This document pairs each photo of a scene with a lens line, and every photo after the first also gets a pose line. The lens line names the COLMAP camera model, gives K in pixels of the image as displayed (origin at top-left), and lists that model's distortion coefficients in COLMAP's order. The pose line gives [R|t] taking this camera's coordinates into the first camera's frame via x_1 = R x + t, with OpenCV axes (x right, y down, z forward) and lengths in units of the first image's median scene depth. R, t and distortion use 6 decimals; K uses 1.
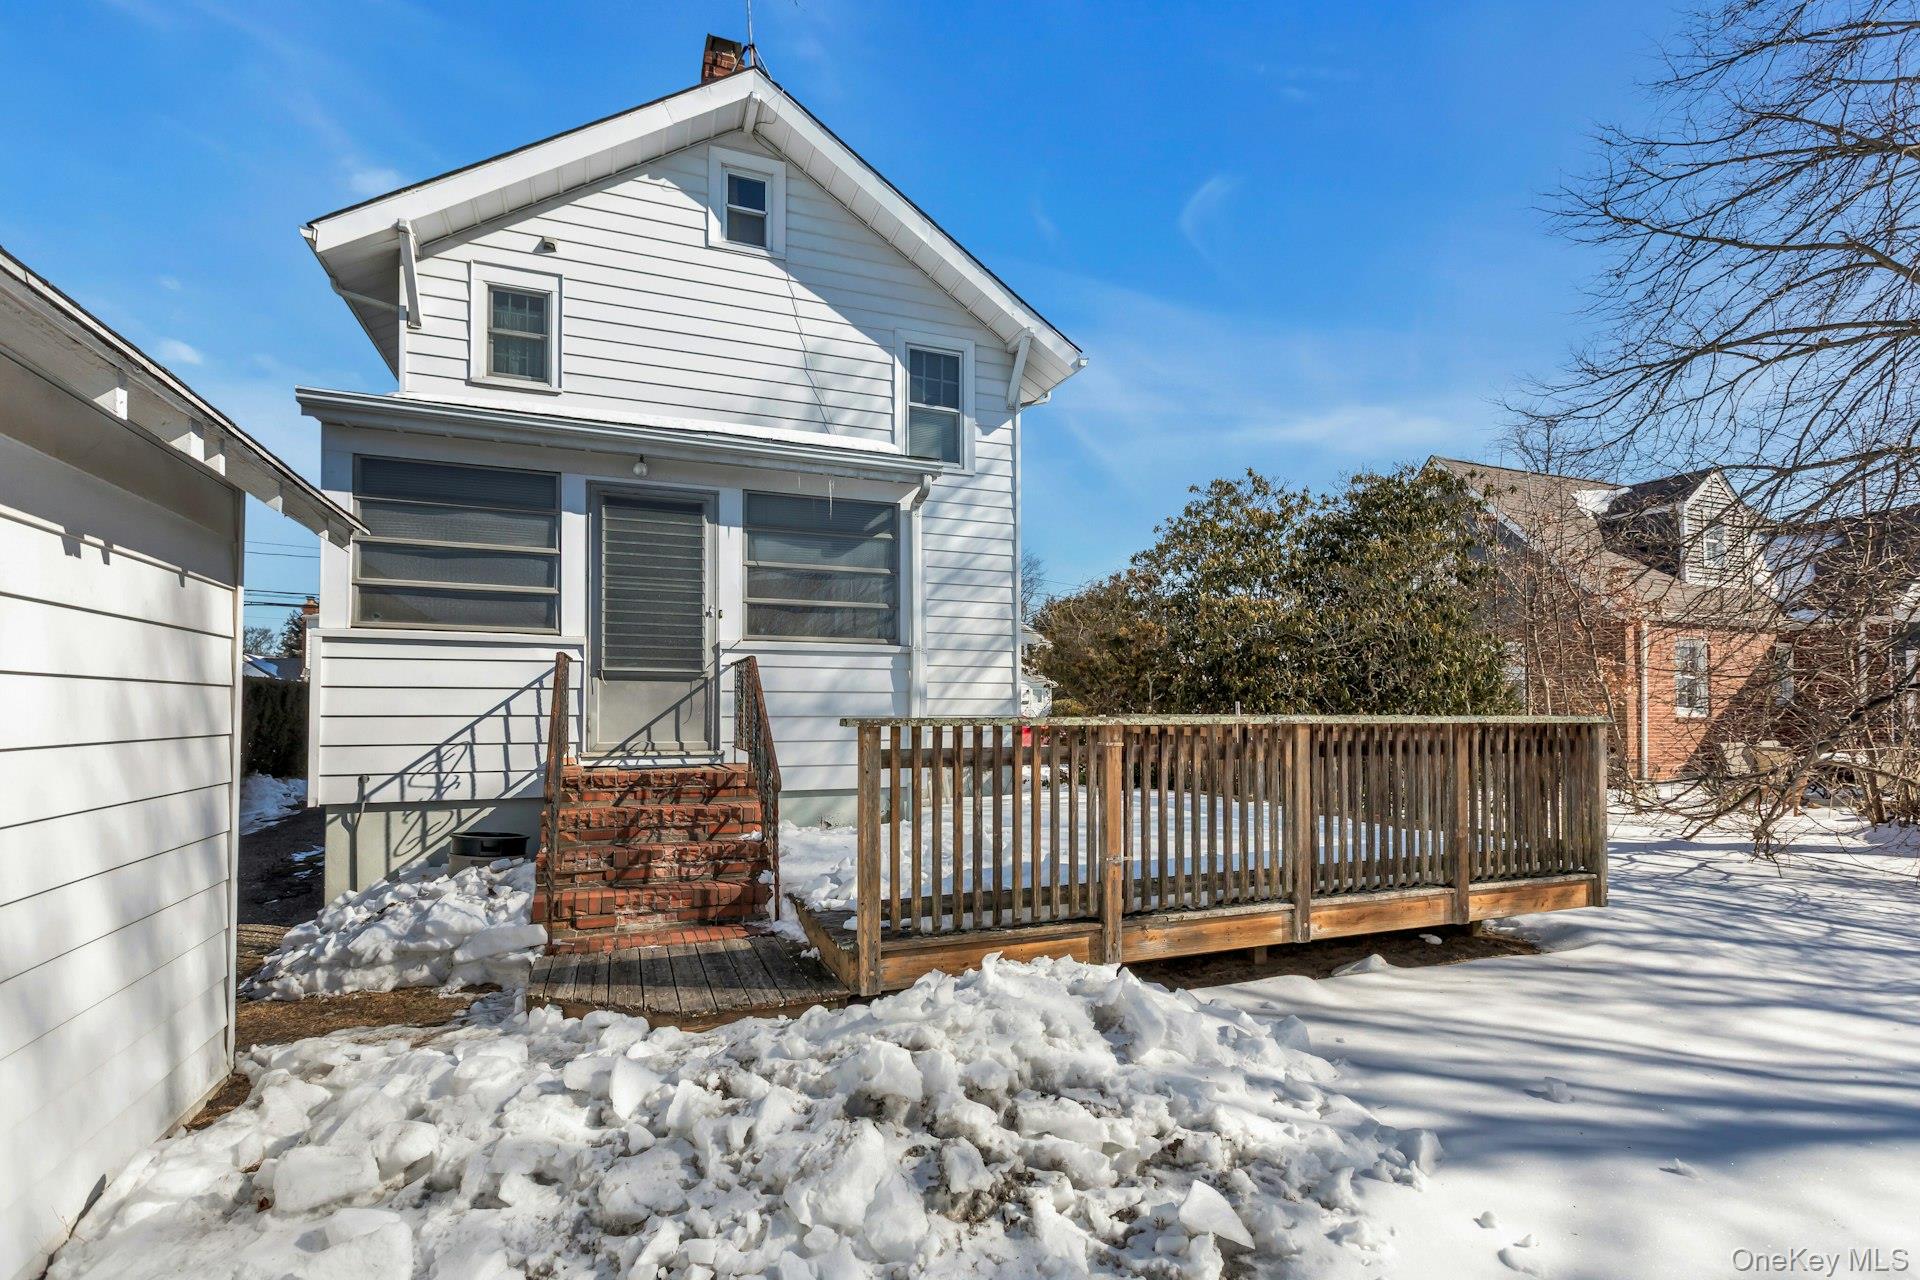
lens RADIAL K [[908.7, 0, 961.1], [0, 908.7, 698.1], [0, 0, 1]] dist [0.004696, 0.000437]
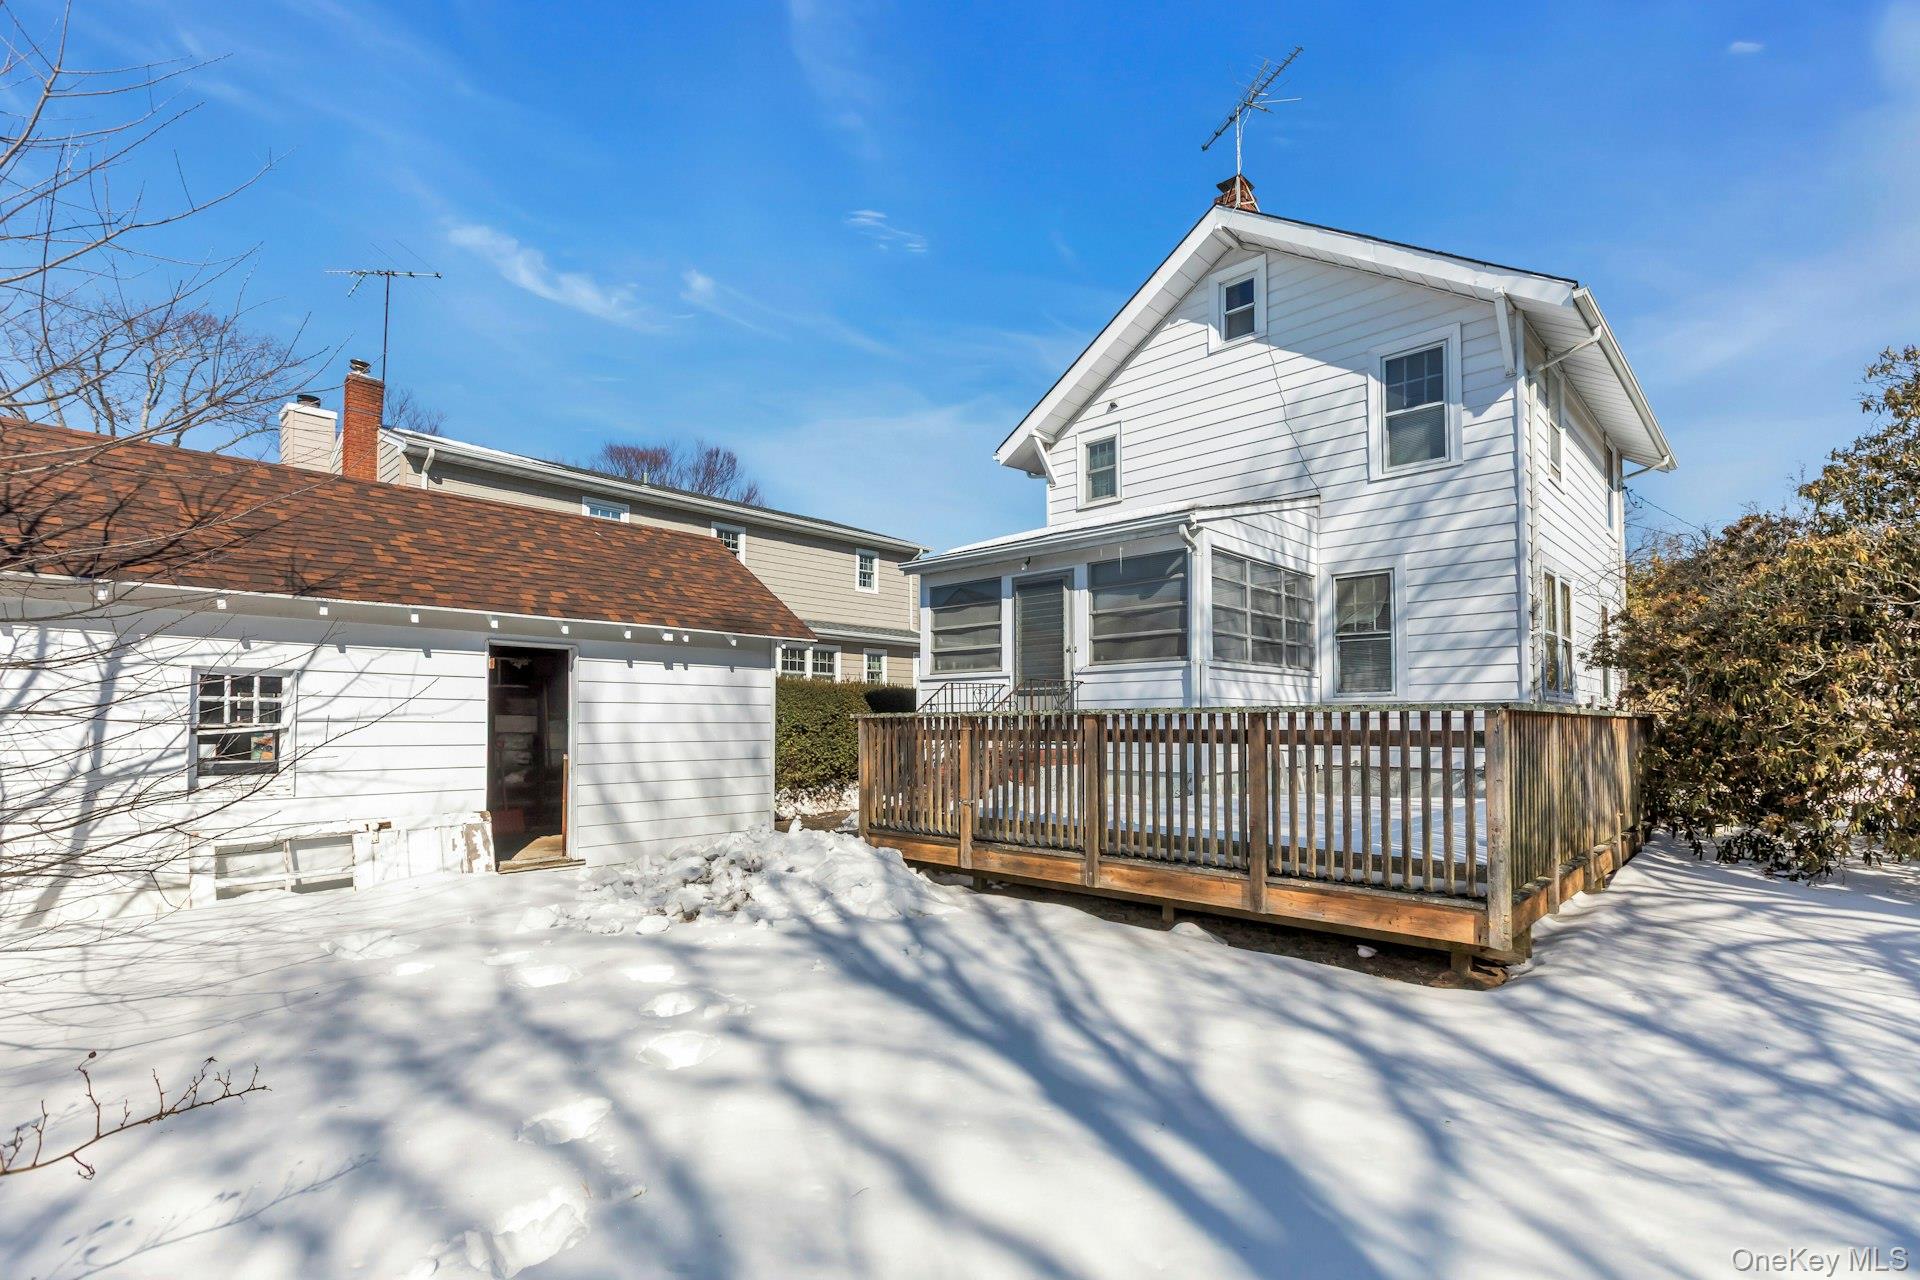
lens RADIAL K [[872.0, 0, 960.7], [0, 872.0, 718.3], [0, 0, 1]] dist [0.001689, 0.000158]
pose [[0.415976, -0.008157, -0.909339, 0.759767], [0.014503, 0.999892, -0.002335, 0.017388], [0.909260, -0.012217, 0.416050, 0.176533]]
